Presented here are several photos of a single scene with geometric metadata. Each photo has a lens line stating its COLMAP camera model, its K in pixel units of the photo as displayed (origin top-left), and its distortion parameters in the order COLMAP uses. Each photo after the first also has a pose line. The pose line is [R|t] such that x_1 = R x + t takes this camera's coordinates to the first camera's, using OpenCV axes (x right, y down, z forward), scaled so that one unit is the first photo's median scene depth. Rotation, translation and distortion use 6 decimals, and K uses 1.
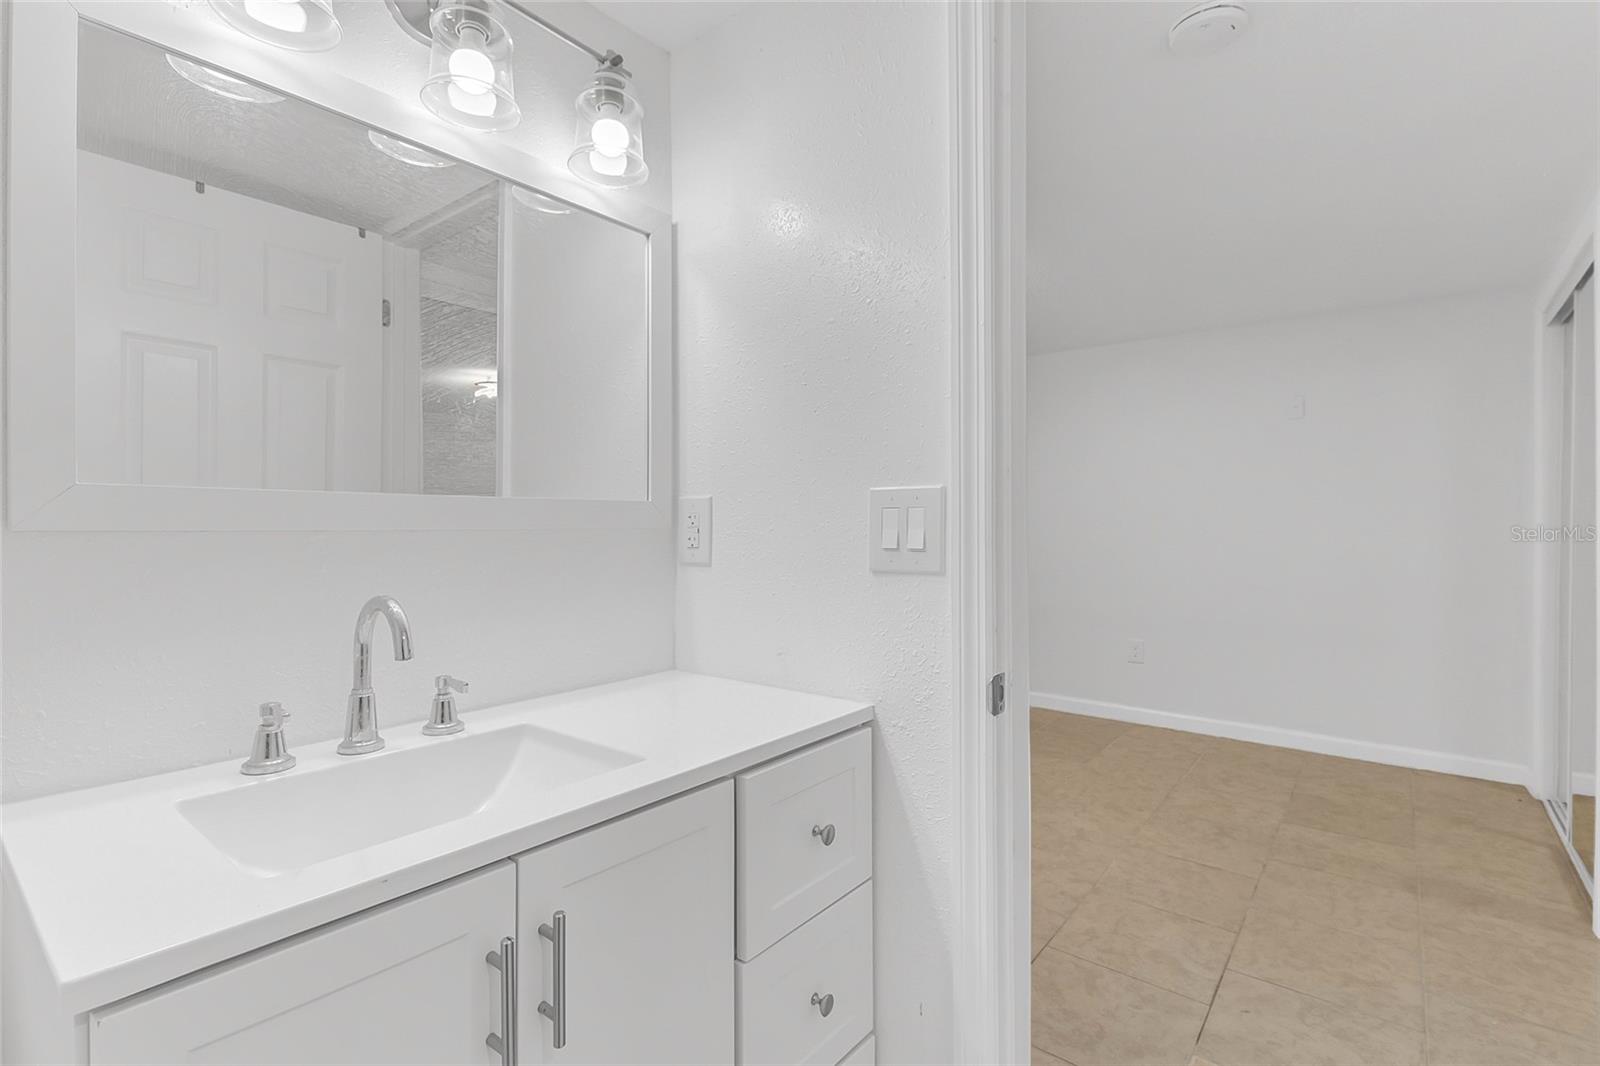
lens RADIAL K [[752.6, 0, 798.8], [0, 752.6, 530.8], [0, 0, 1]] dist [-0.002200, 0.000730]
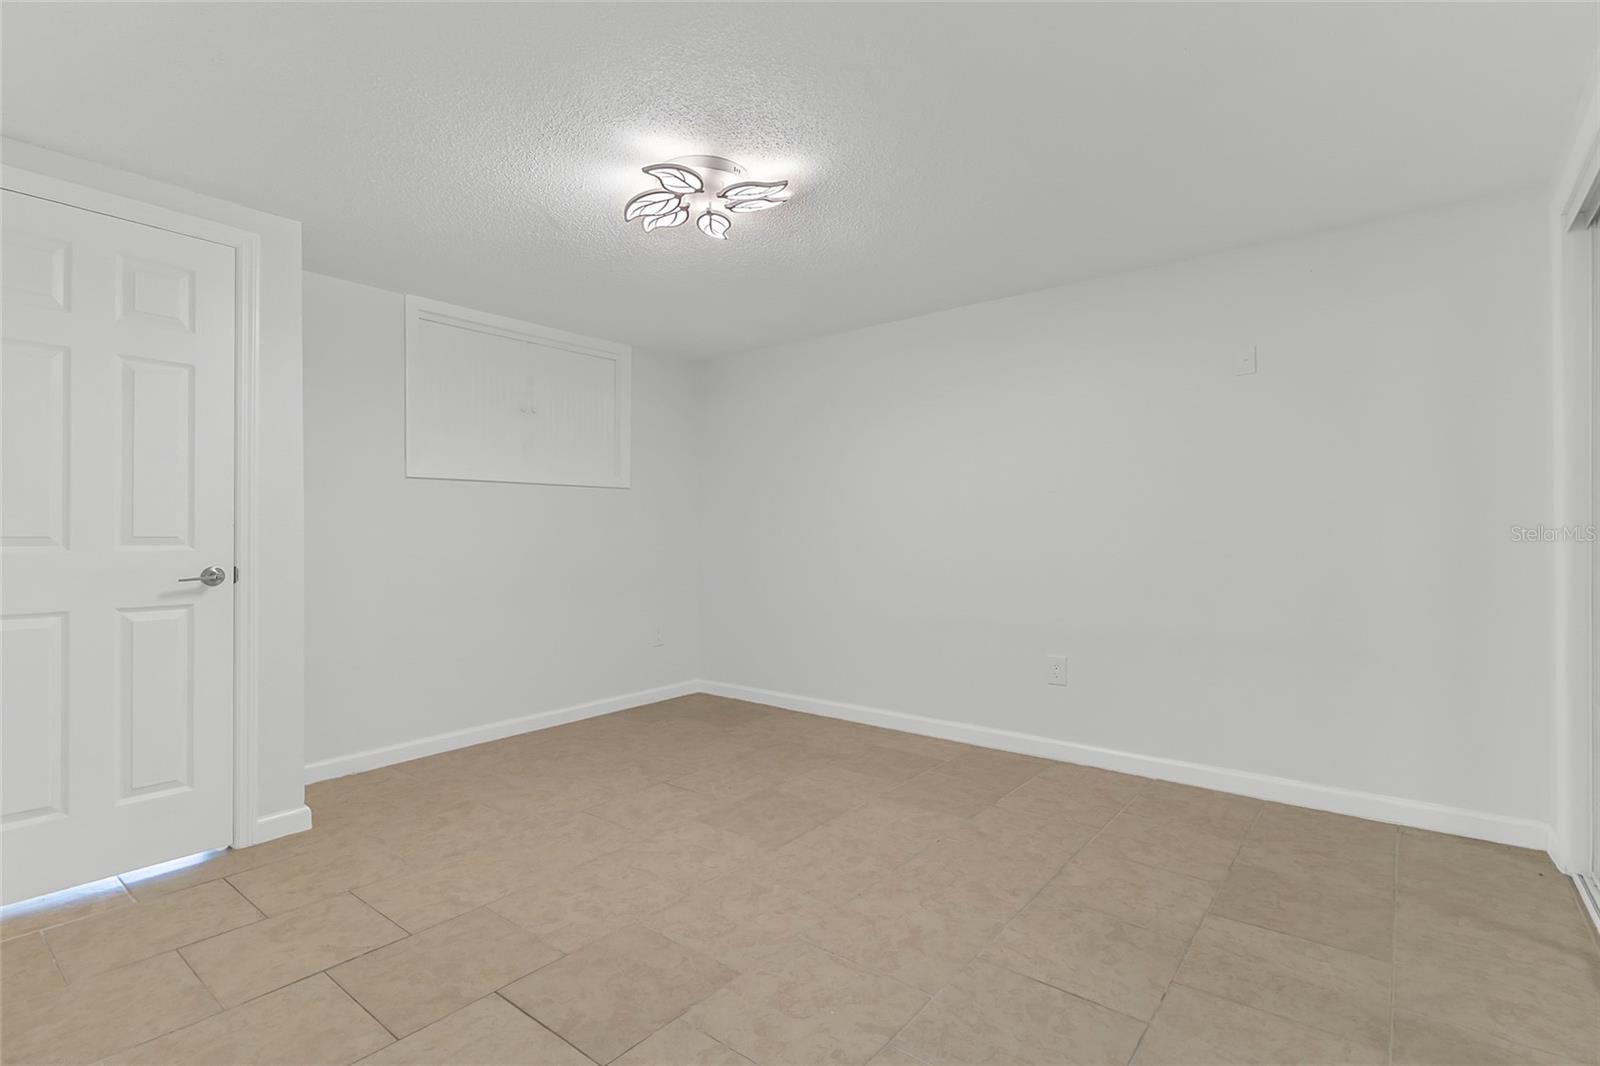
lens RADIAL K [[752.6, 0, 803.8], [0, 752.6, 533.5], [0, 0, 1]] dist [-0.002200, 0.000730]
pose [[0.999980, -0.004657, -0.004302, 0.264039], [0.004603, 0.999909, -0.012687, 0.033695], [0.004360, 0.012667, 0.999910, 0.279754]]
